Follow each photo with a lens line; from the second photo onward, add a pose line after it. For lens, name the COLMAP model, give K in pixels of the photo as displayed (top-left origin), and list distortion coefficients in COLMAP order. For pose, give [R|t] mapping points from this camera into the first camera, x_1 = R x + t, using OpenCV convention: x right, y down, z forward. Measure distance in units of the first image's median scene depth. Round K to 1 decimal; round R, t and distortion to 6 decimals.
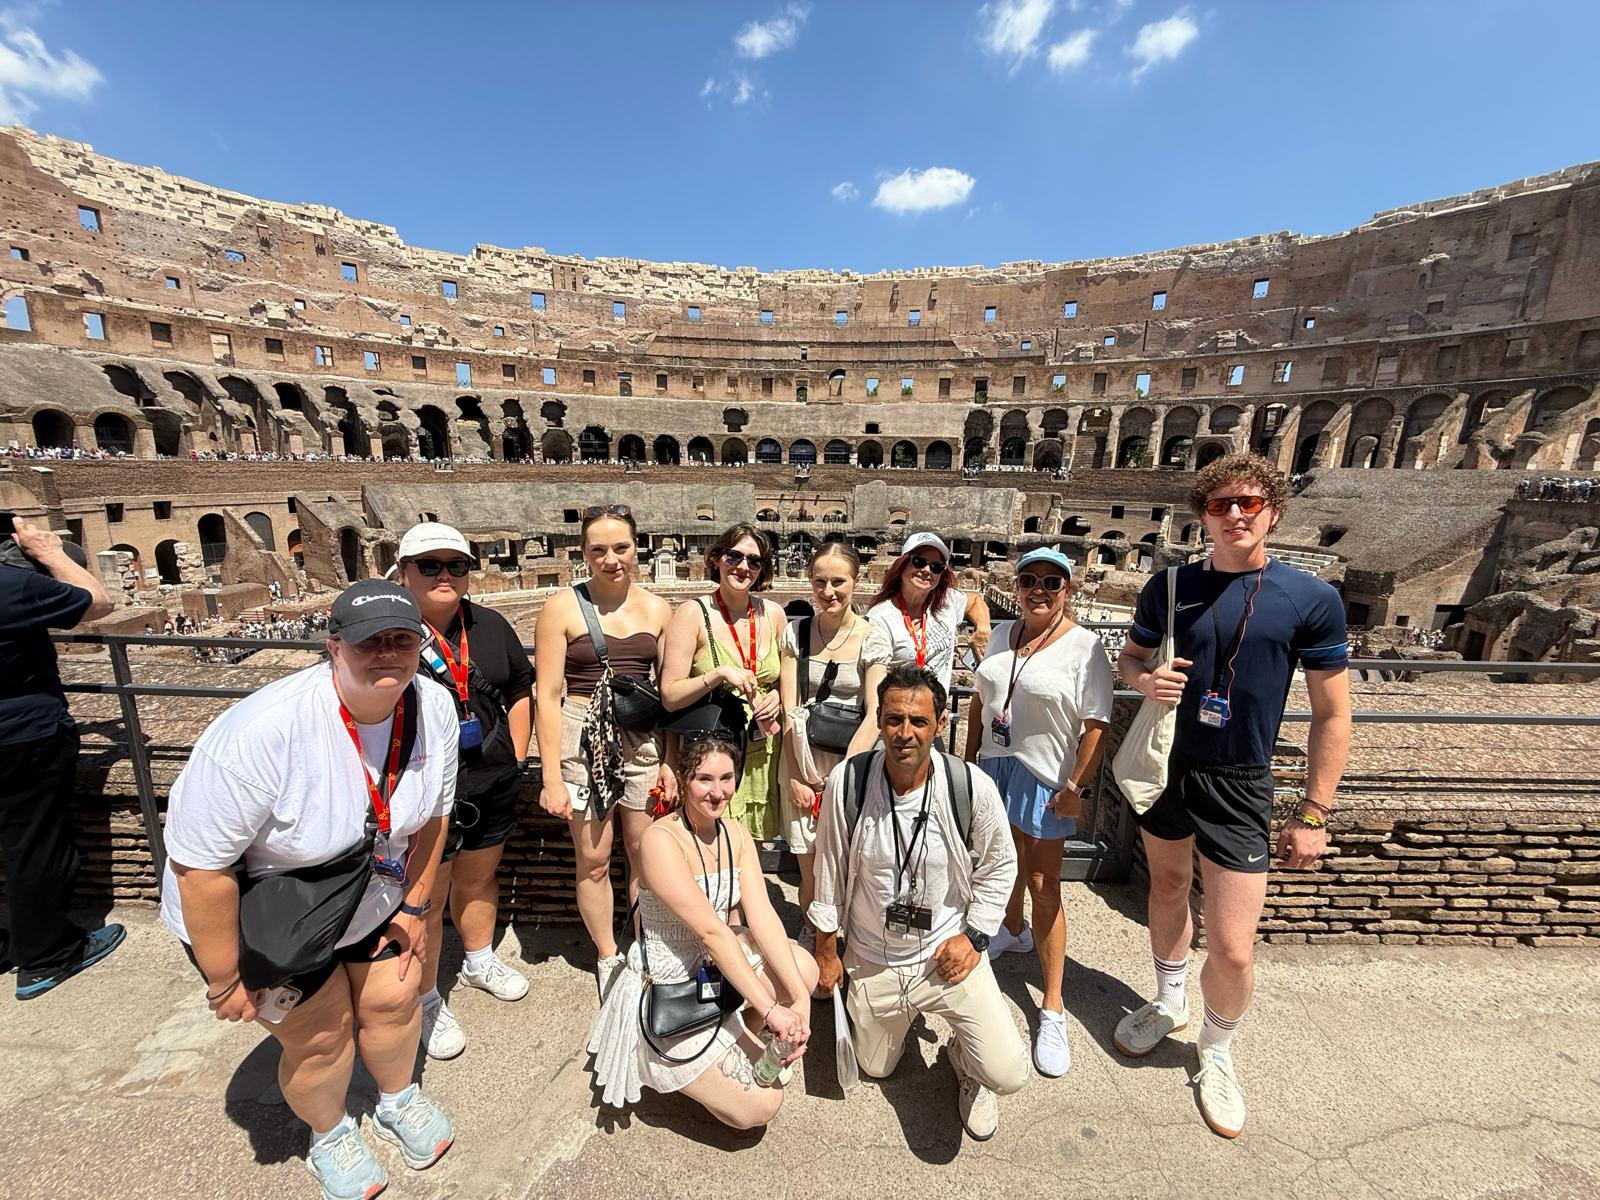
lens RADIAL K [[633.4, 0, 794.5], [0, 633.4, 621.7], [0, 0, 1]] dist [0.000181, 0.000132]
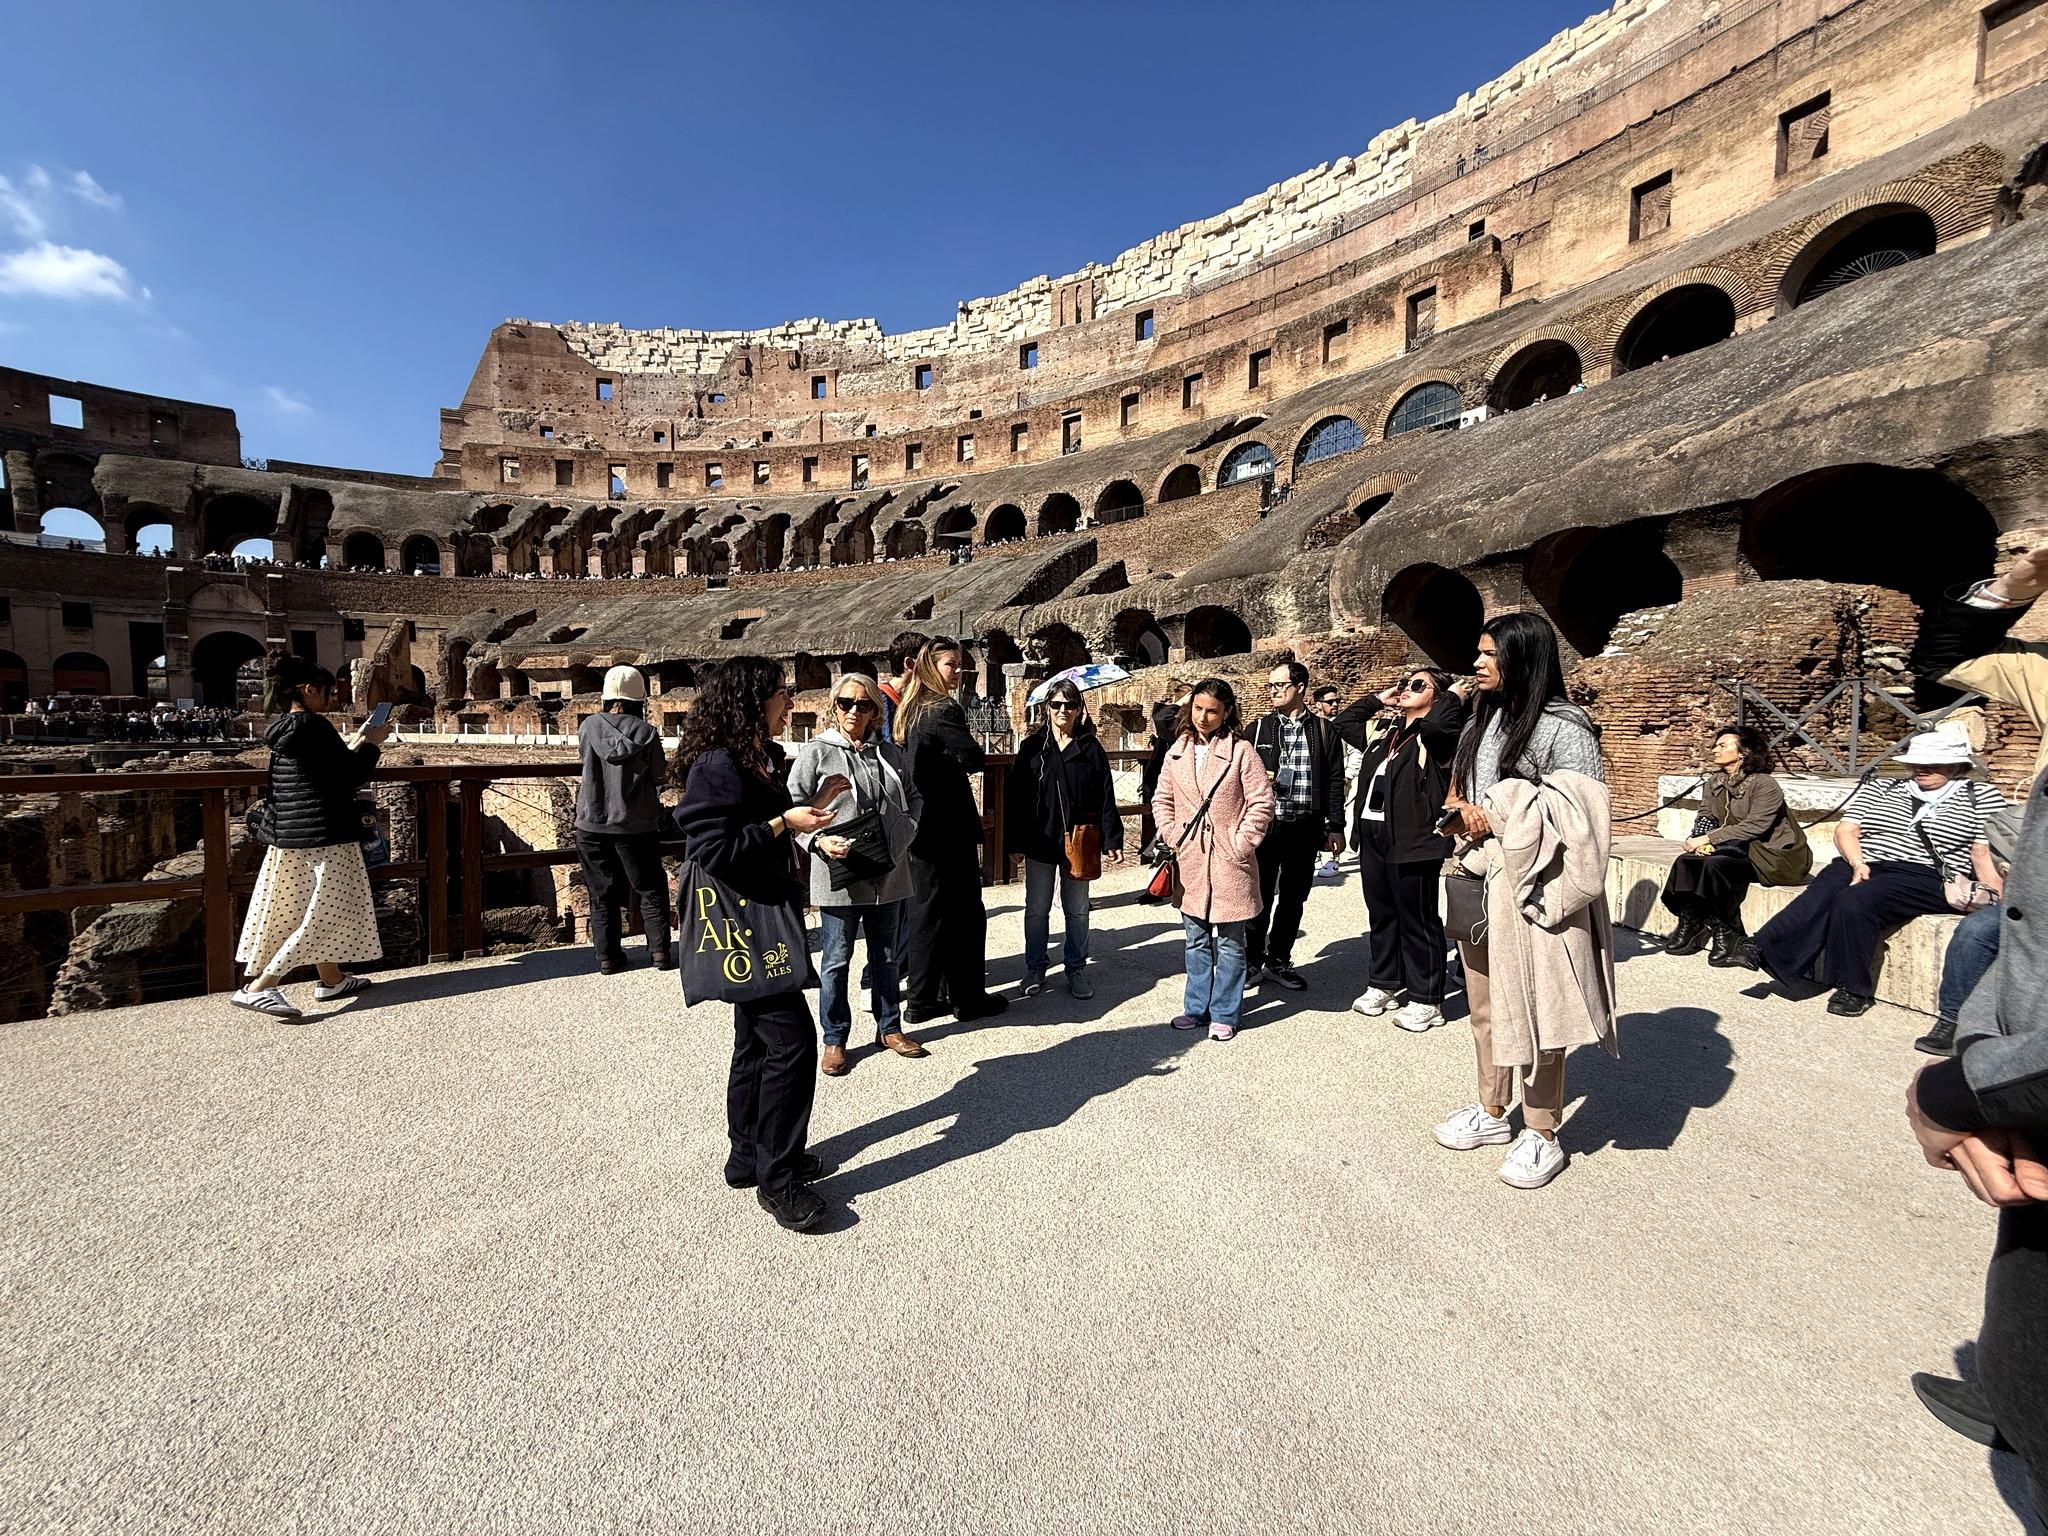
lens RADIAL K [[810.7, 0, 1017.0], [0, 810.7, 795.7], [0, 0, 1]] dist [0.000181, 0.000132]
pose [[0.619452, 0.056257, -0.783016, 0.317090], [-0.179878, 0.981064, -0.071817, -0.016788], [0.764149, 0.185335, 0.617841, 0.722325]]
